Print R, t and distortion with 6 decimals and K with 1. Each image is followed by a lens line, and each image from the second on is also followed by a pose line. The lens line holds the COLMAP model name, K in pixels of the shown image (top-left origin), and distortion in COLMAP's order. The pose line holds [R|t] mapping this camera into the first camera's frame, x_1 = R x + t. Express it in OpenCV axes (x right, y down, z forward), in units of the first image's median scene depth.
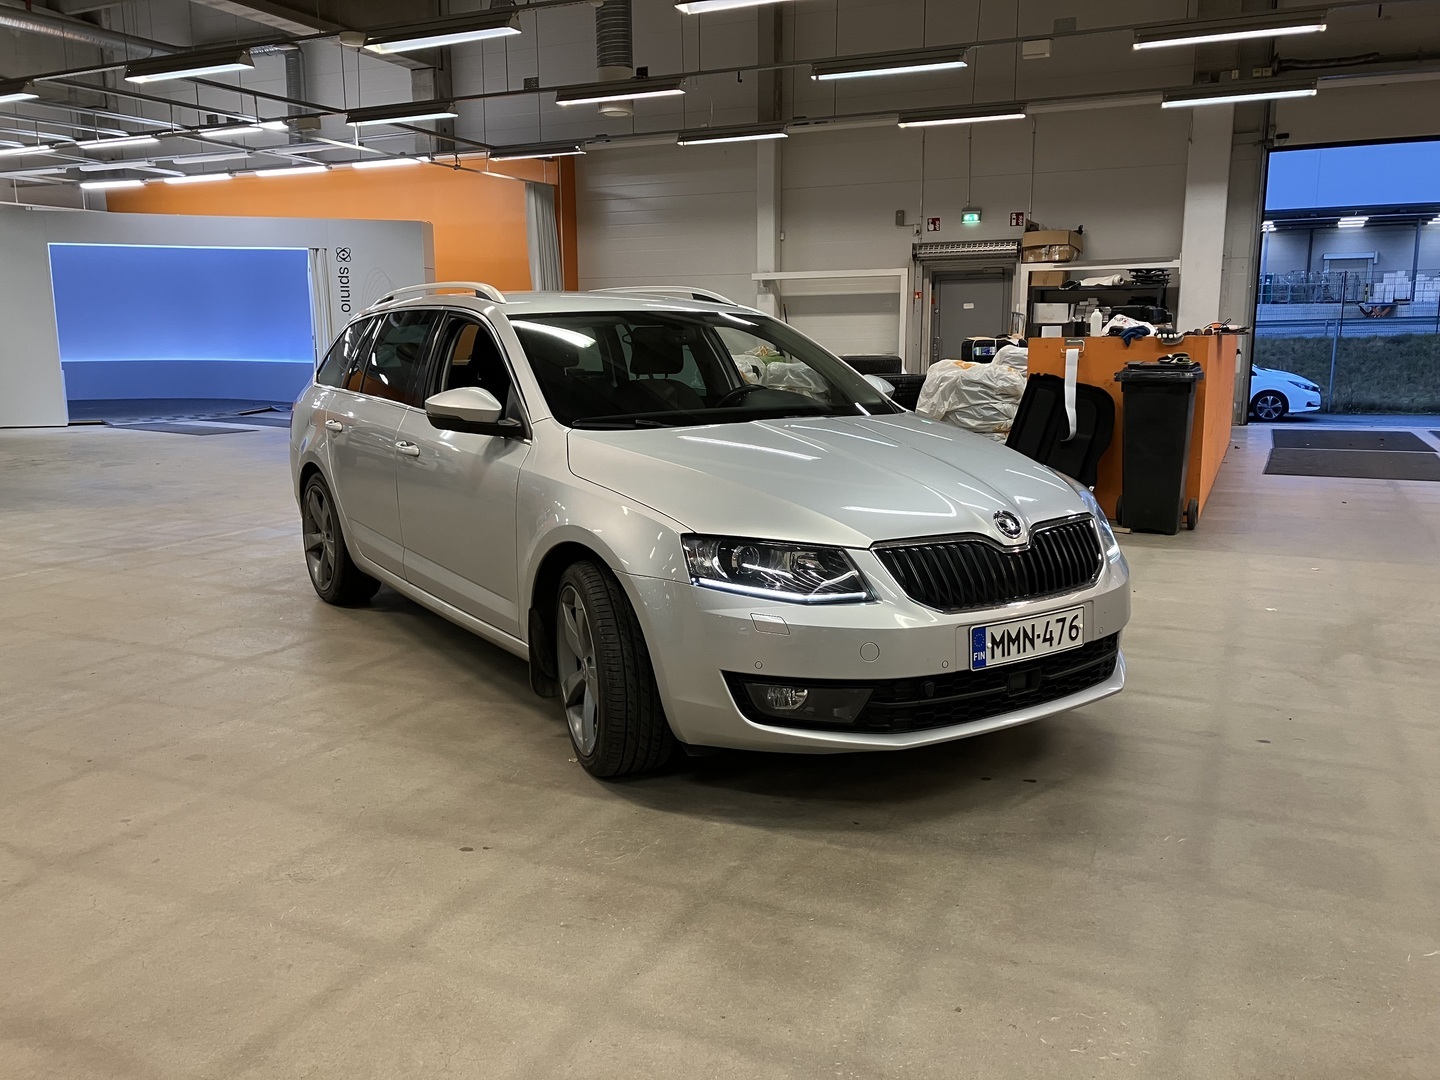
lens RADIAL K [[1171.2, 0, 720.4], [0, 1171.2, 540.0], [0, 0, 1]] dist [-0.012301, -0.008975]
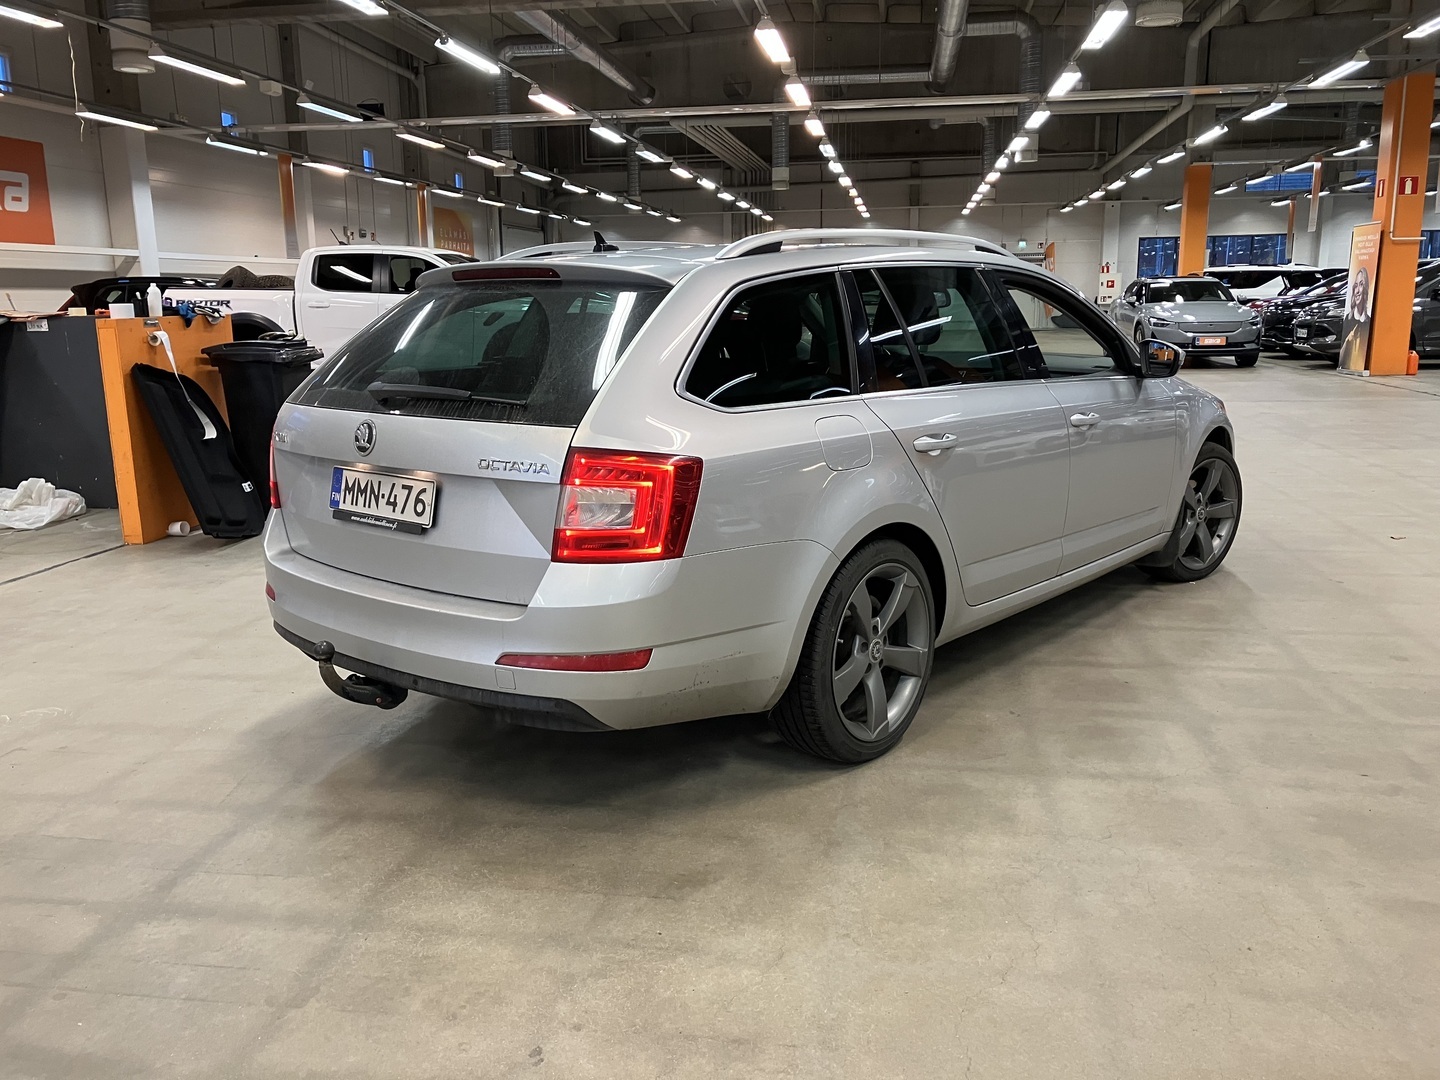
lens RADIAL K [[1171.2, 0, 721.2], [0, 1171.2, 540.3], [0, 0, 1]] dist [-0.012301, -0.008975]
pose [[-0.263456, -0.182497, 0.947252, -1.135168], [0.193009, 0.952115, 0.237115, -0.271467], [-0.945166, 0.245298, -0.215617, 1.571989]]
